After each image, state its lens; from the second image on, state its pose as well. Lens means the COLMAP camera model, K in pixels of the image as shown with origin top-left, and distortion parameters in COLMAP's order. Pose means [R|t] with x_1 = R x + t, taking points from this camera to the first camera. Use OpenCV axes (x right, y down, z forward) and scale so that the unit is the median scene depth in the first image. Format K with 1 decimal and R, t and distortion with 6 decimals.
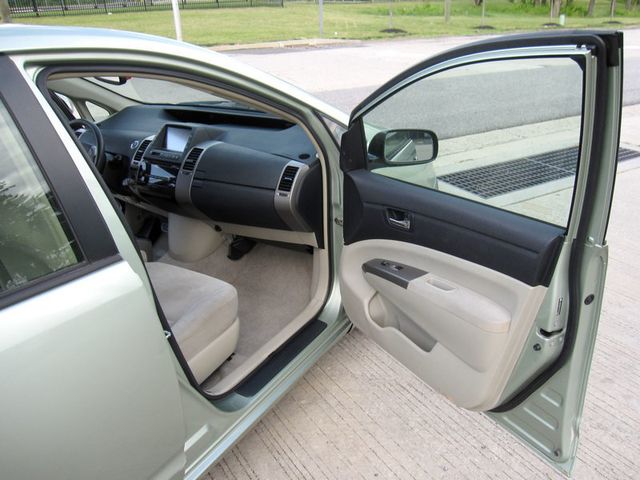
lens RADIAL K [[545.6, 0, 320.0], [0, 545.6, 240.0], [0, 0, 1]] dist [-0.043915, 0.003992]
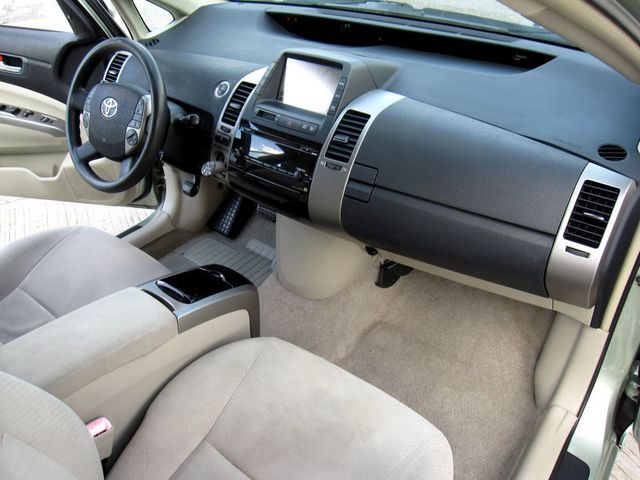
lens RADIAL K [[533.1, 0, 320.0], [0, 533.1, 240.0], [0, 0, 1]] dist [-0.056560, -0.000507]
pose [[0.993795, 0.056474, -0.095824, -0.210426], [-0.036166, 0.978767, 0.201760, -0.154489], [0.105184, -0.197042, 0.974736, 0.532559]]
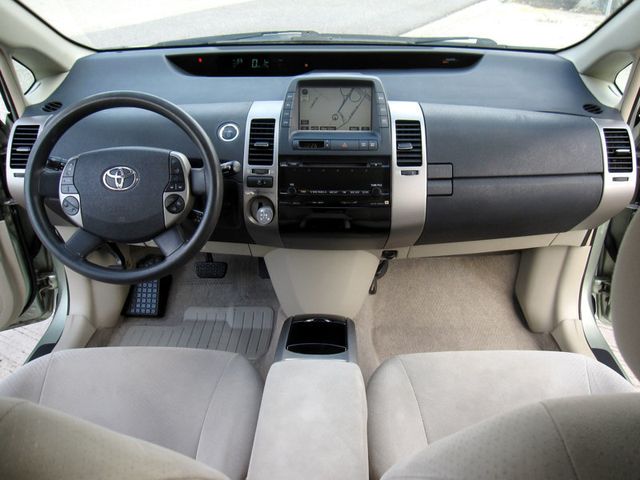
lens RADIAL K [[545.6, 0, 320.0], [0, 545.6, 240.0], [0, 0, 1]] dist [-0.043915, 0.003992]
pose [[0.857625, -0.249300, 0.449809, -0.565479], [0.195578, 0.967036, 0.163069, -0.162311], [-0.475634, -0.051879, 0.878112, 0.594335]]
